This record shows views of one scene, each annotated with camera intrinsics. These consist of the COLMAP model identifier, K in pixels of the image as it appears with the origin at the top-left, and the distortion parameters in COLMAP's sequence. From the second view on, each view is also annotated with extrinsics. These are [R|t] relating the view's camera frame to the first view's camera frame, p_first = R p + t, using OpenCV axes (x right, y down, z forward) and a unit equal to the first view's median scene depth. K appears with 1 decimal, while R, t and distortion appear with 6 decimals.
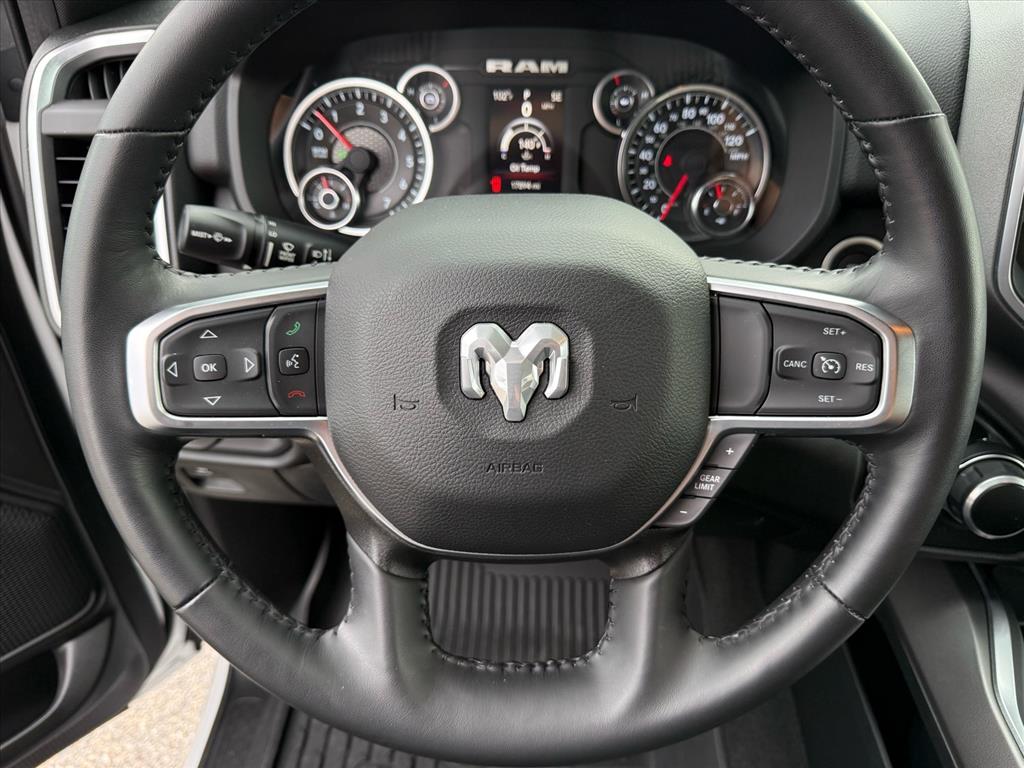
lens RADIAL K [[714.7, 0, 512.0], [0, 714.7, 384.0], [0, 0, 1]] dist [-0.050117, -0.001625]
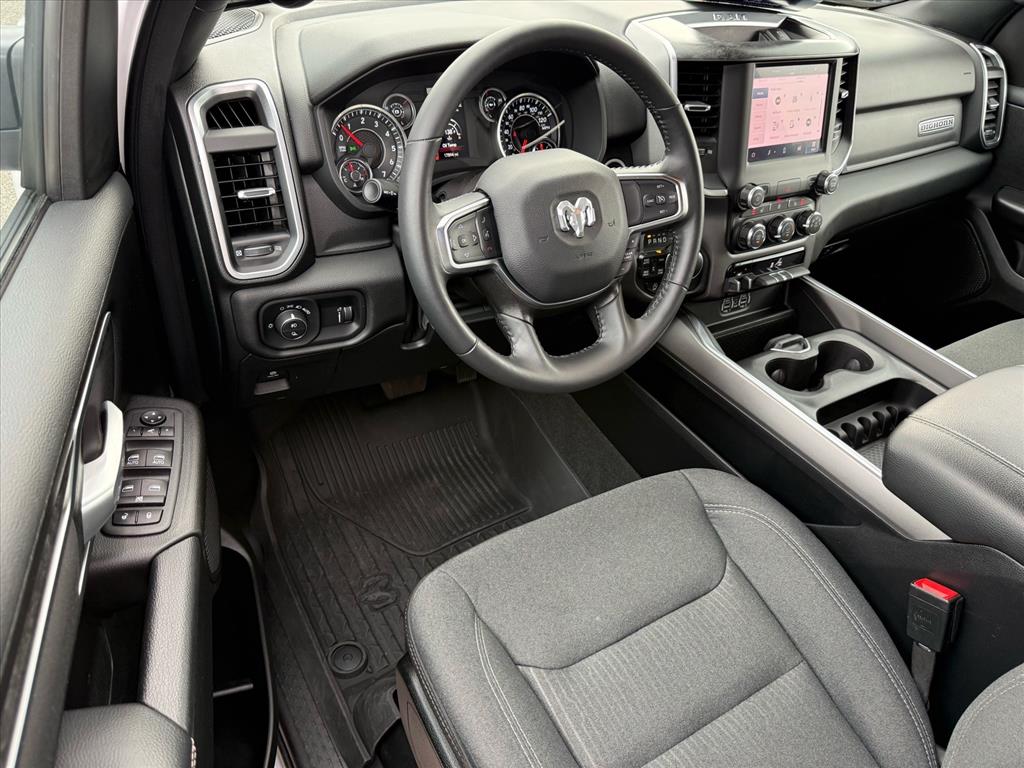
lens RADIAL K [[714.7, 0, 512.0], [0, 714.7, 384.0], [0, 0, 1]] dist [-0.050117, -0.001625]
pose [[0.810957, -0.276420, 0.515694, -0.989341], [0.258819, 0.959922, 0.107527, 0.130414], [-0.524749, 0.046272, 0.849998, -0.612466]]
